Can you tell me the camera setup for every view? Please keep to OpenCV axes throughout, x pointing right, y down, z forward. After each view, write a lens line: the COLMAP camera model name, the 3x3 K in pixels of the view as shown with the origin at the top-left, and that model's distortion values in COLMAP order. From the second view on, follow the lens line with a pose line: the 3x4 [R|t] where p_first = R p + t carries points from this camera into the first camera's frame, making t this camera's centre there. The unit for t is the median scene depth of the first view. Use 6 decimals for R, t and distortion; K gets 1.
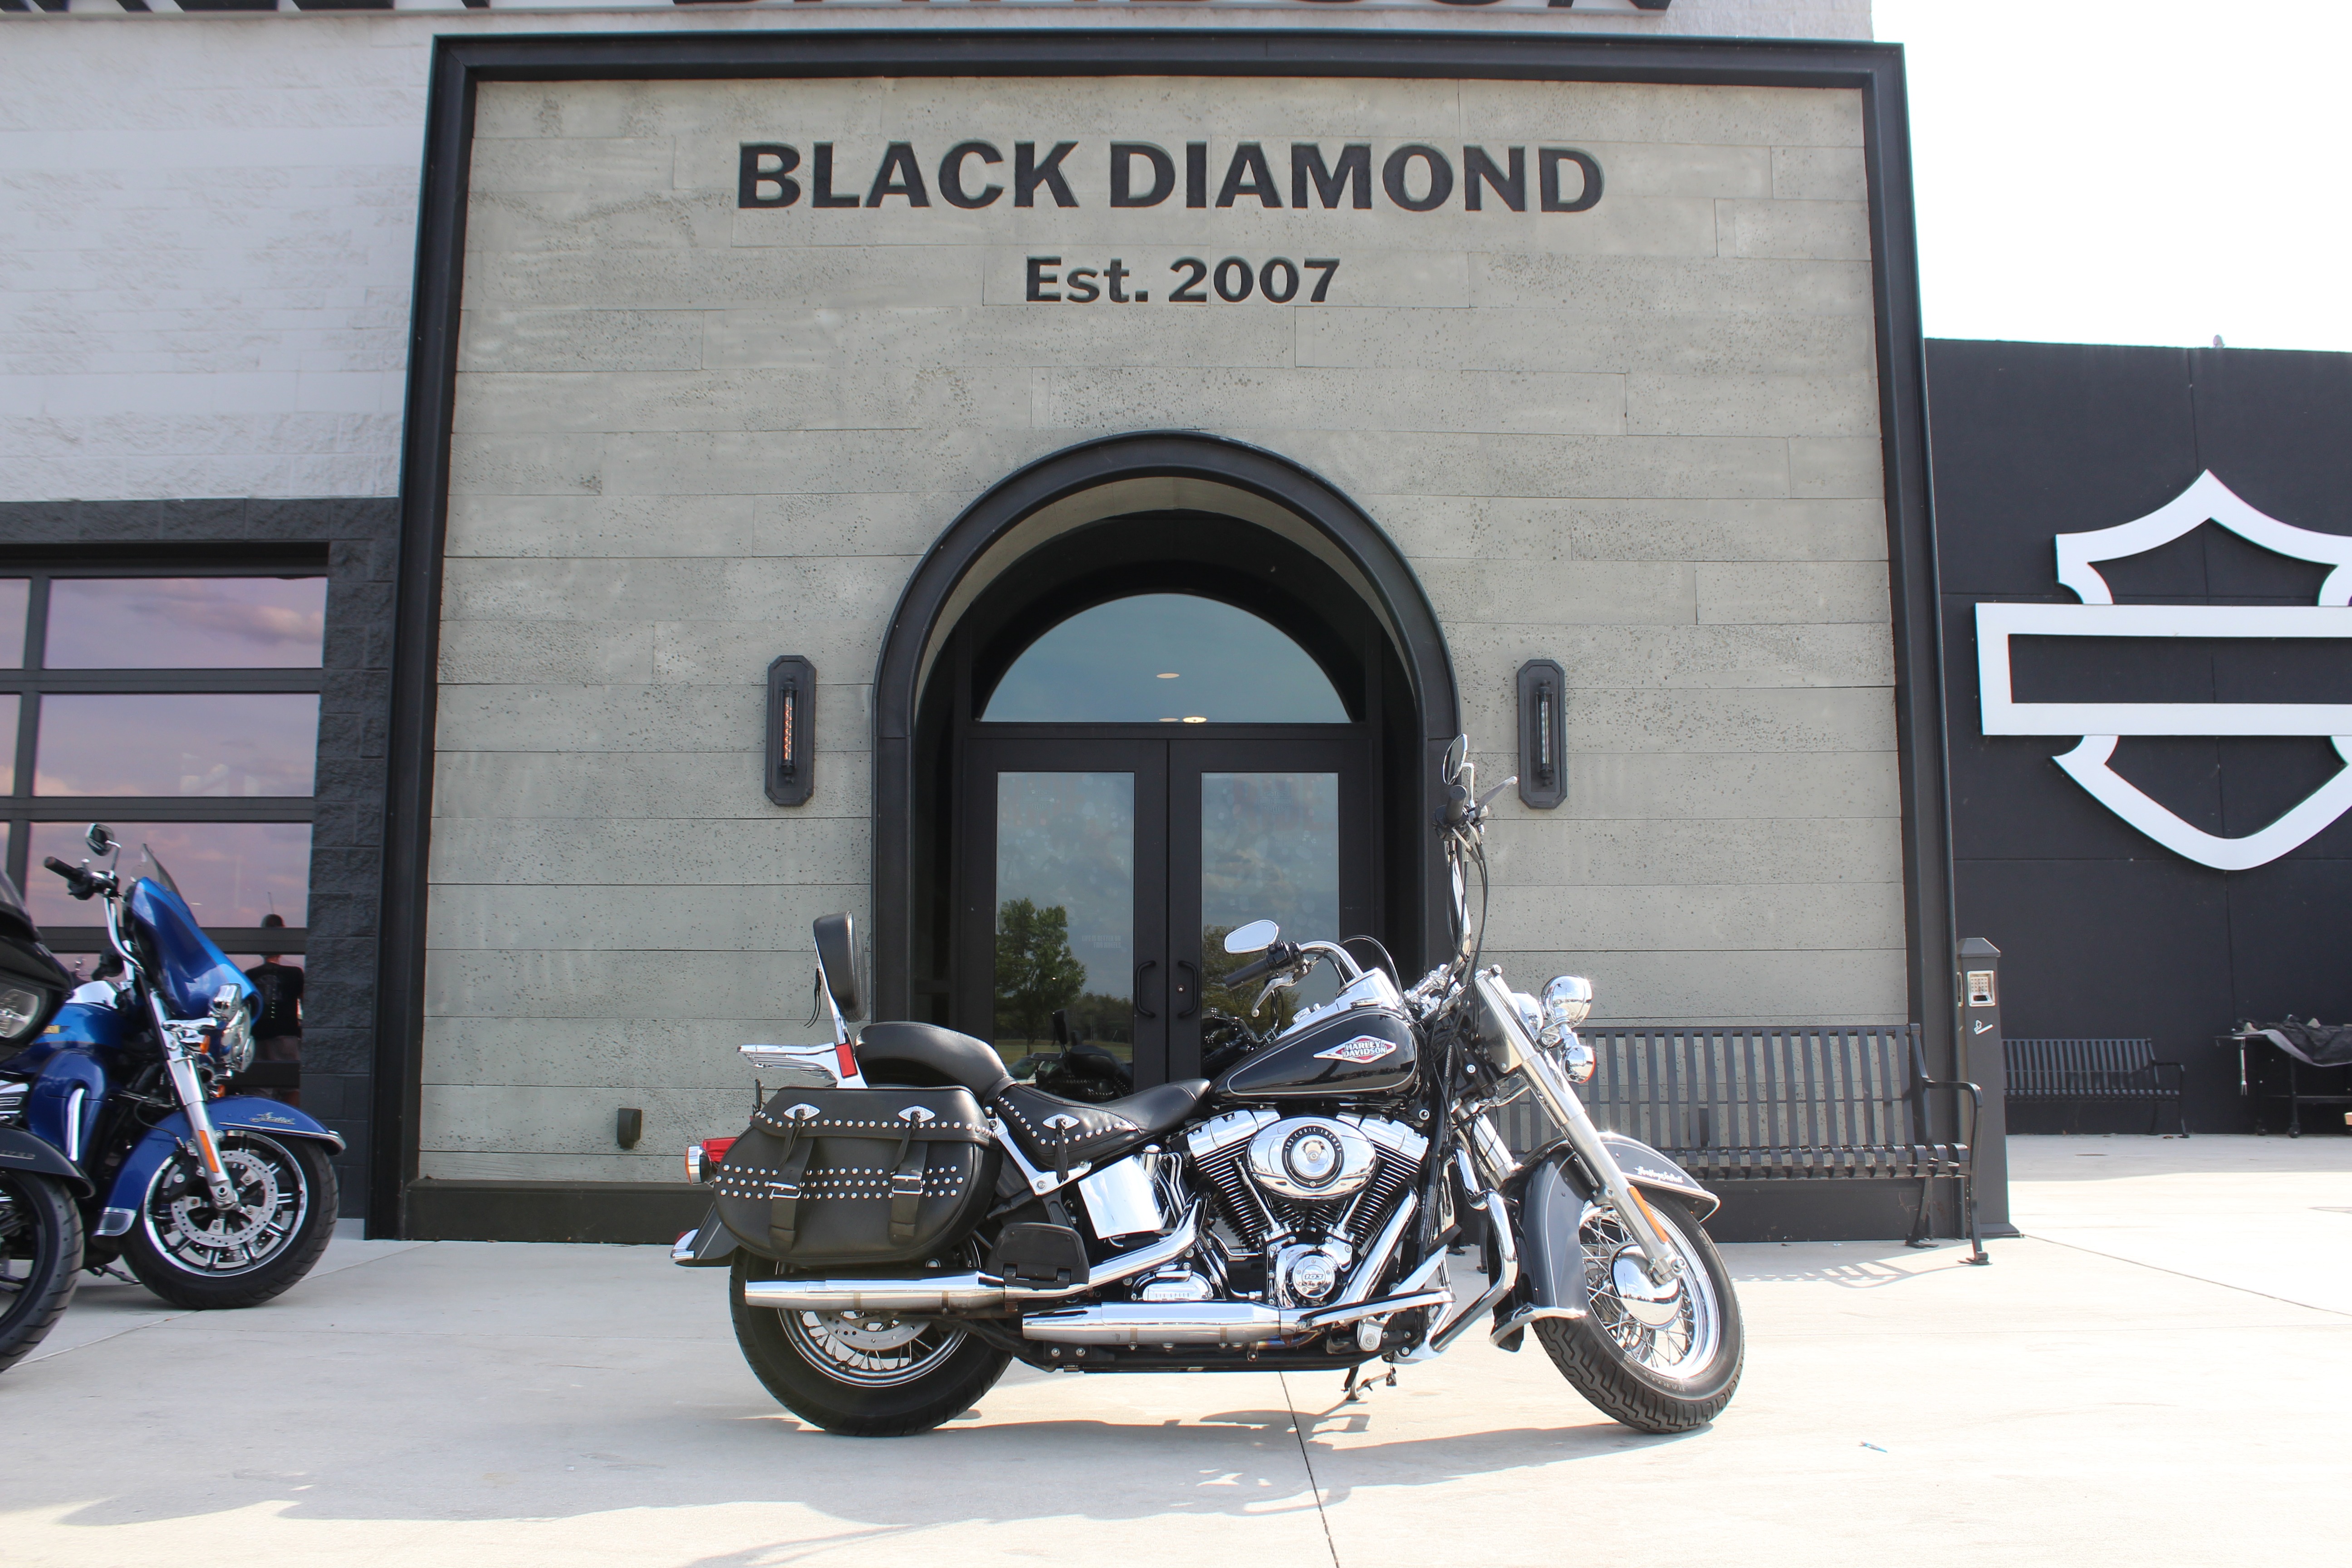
lens RADIAL K [[2074.5, 0, 1182.3], [0, 2074.5, 782.4], [0, 0, 1]] dist [-0.165537, 0.163970]
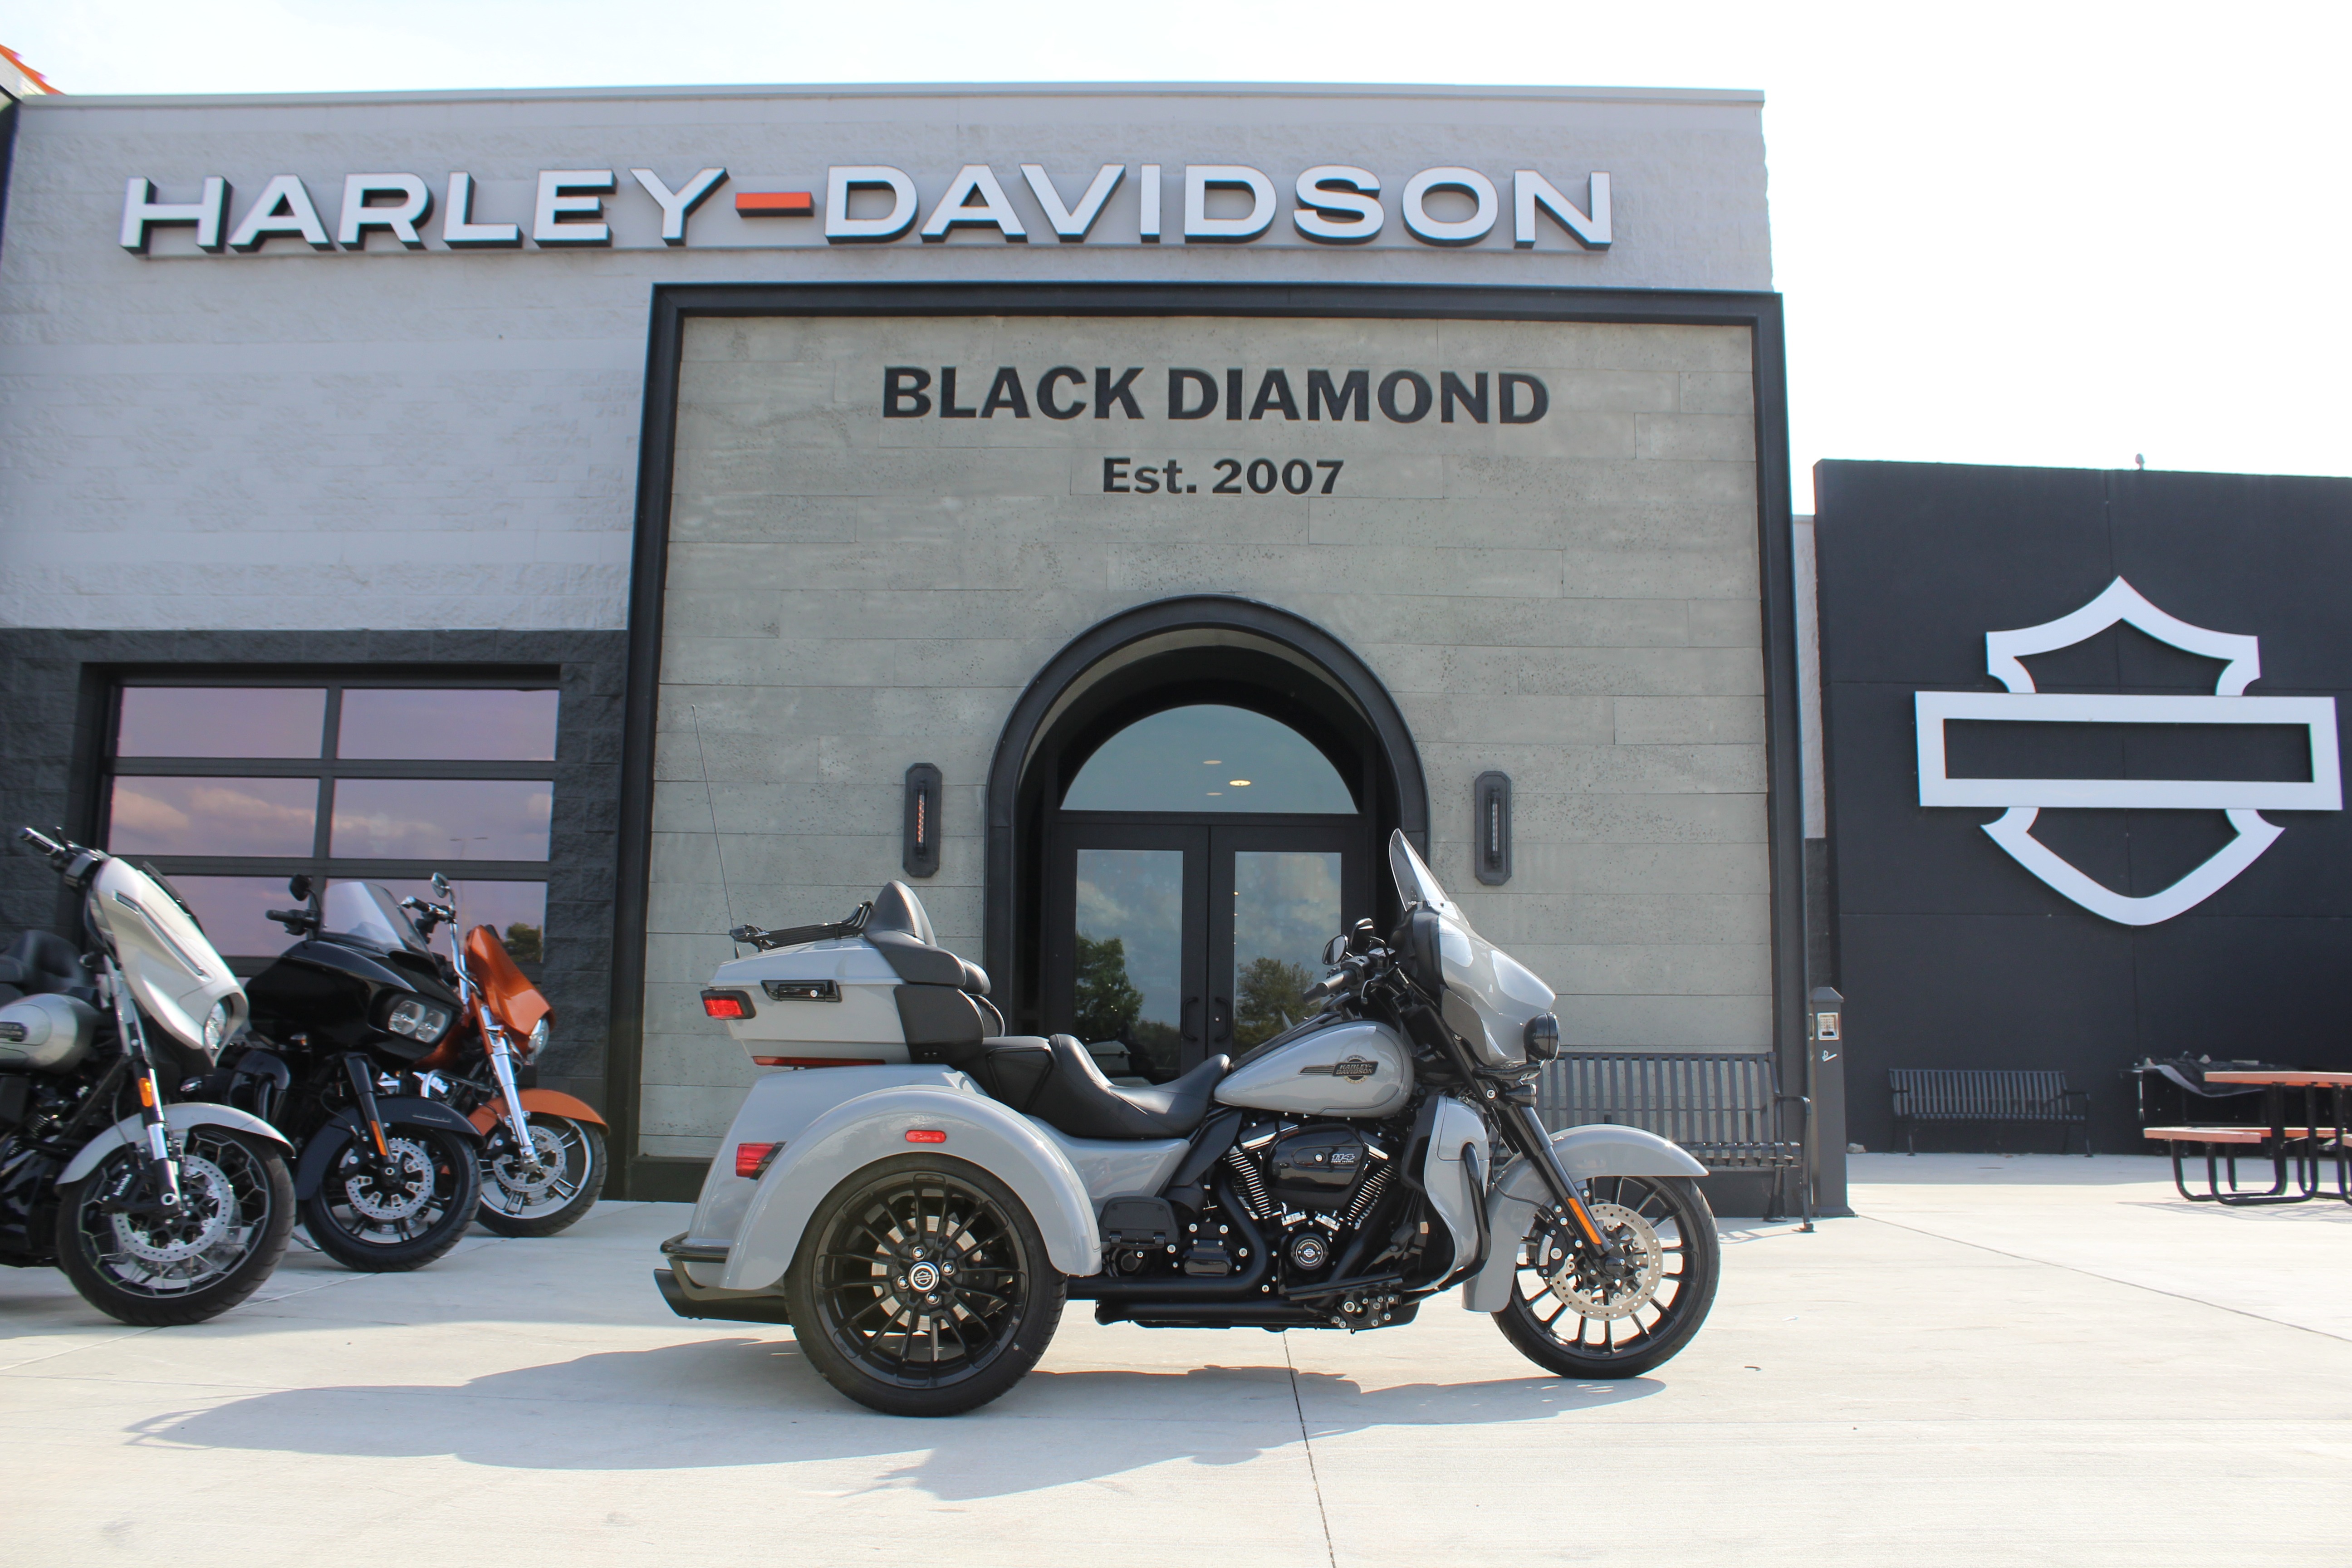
lens RADIAL K [[1992.4, 0, 1176.0], [0, 1992.4, 784.0], [0, 0, 1]] dist [-0.176068, 0.165945]
pose [[0.999490, 0.009483, -0.030484, 0.010524], [-0.010012, 0.999801, -0.017237, -0.026768], [0.030315, 0.017533, 0.999387, -0.256749]]
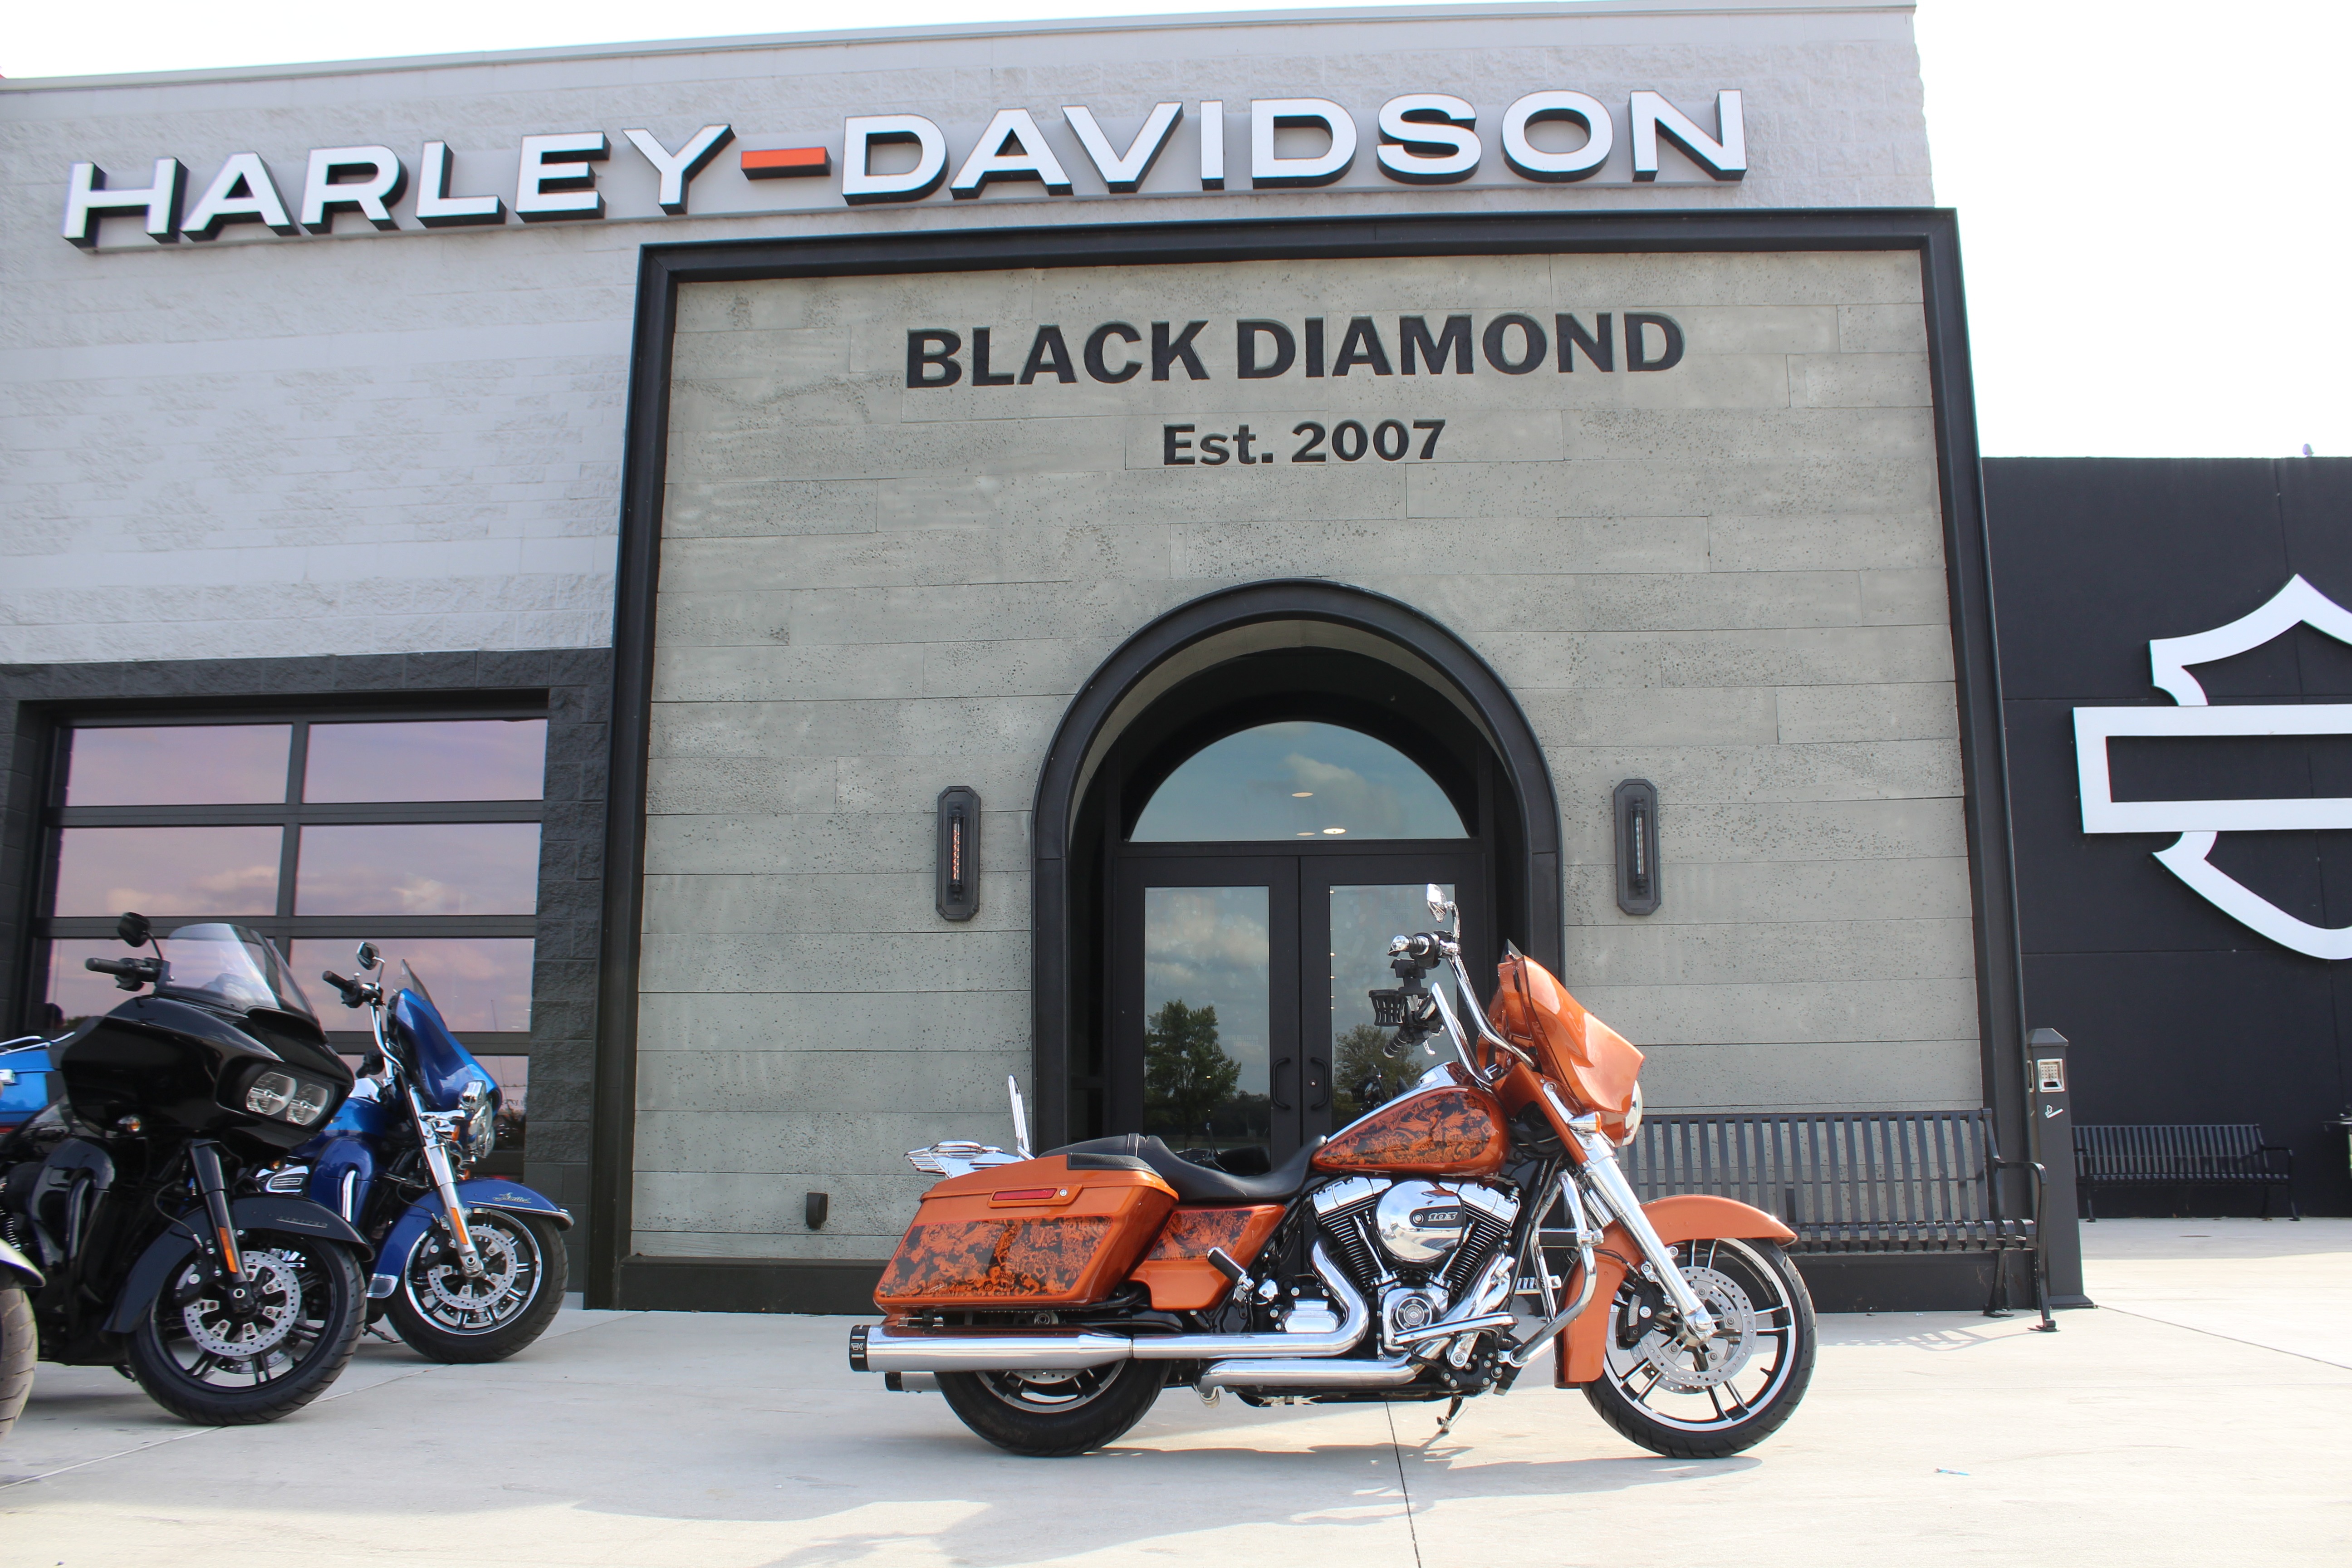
lens RADIAL K [[1992.4, 0, 1176.0], [0, 1992.4, 784.0], [0, 0, 1]] dist [-0.176068, 0.165945]
pose [[0.996861, -0.015948, -0.077542, 0.011333], [0.011909, 0.998562, -0.052265, -0.004696], [0.078264, 0.051178, 0.995618, -0.062675]]
